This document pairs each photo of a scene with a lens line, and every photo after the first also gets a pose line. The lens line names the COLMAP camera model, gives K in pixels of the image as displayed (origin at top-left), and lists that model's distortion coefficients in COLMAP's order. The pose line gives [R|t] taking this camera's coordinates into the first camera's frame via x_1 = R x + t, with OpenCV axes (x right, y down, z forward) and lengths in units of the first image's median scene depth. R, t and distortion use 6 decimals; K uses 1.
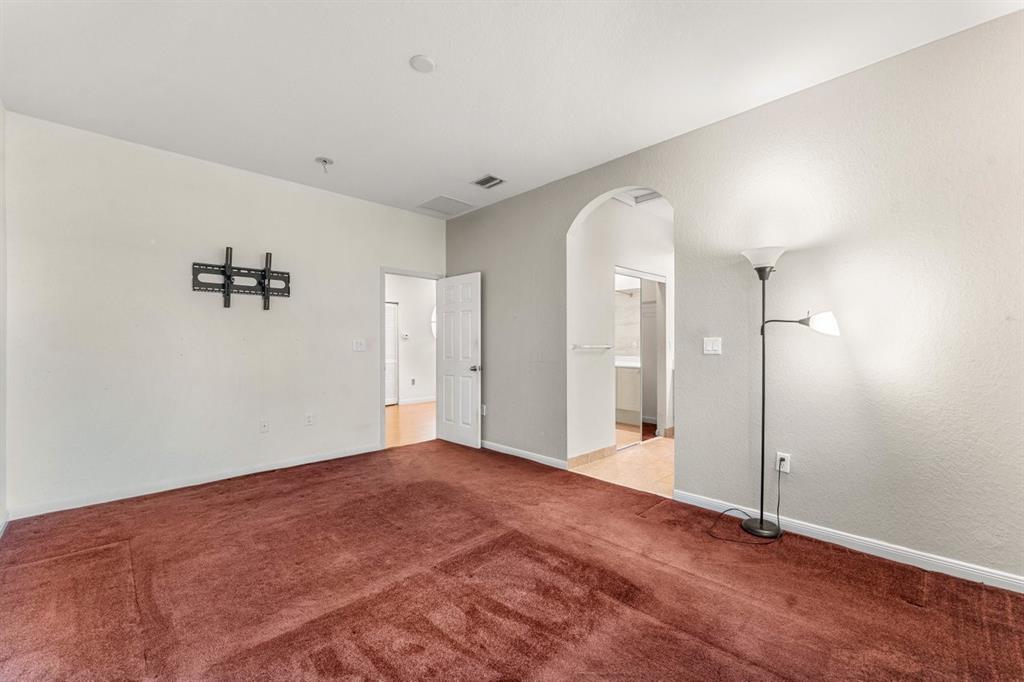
lens RADIAL K [[418.4, 0, 511.2], [0, 418.4, 343.8], [0, 0, 1]] dist [-0.001542, -0.000281]
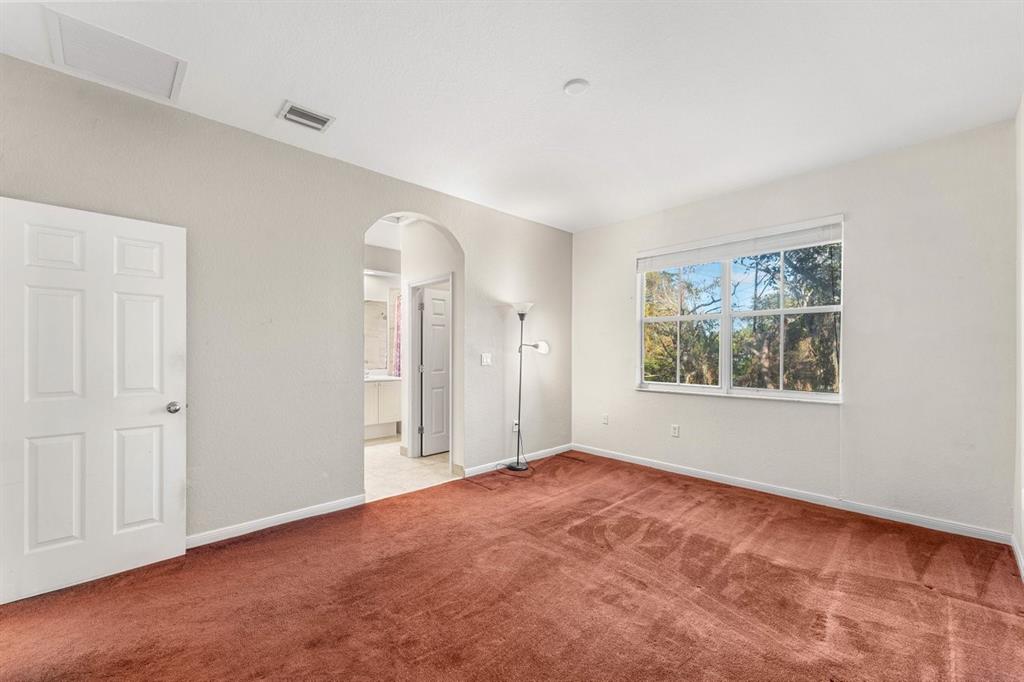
lens RADIAL K [[418.4, 0, 511.2], [0, 418.4, 349.2], [0, 0, 1]] dist [-0.001542, -0.000281]
pose [[0.001652, 0.008561, 0.999962, -1.084603], [-0.004143, 0.999955, -0.008554, -0.019708], [-0.999990, -0.004129, 0.001687, 1.012774]]
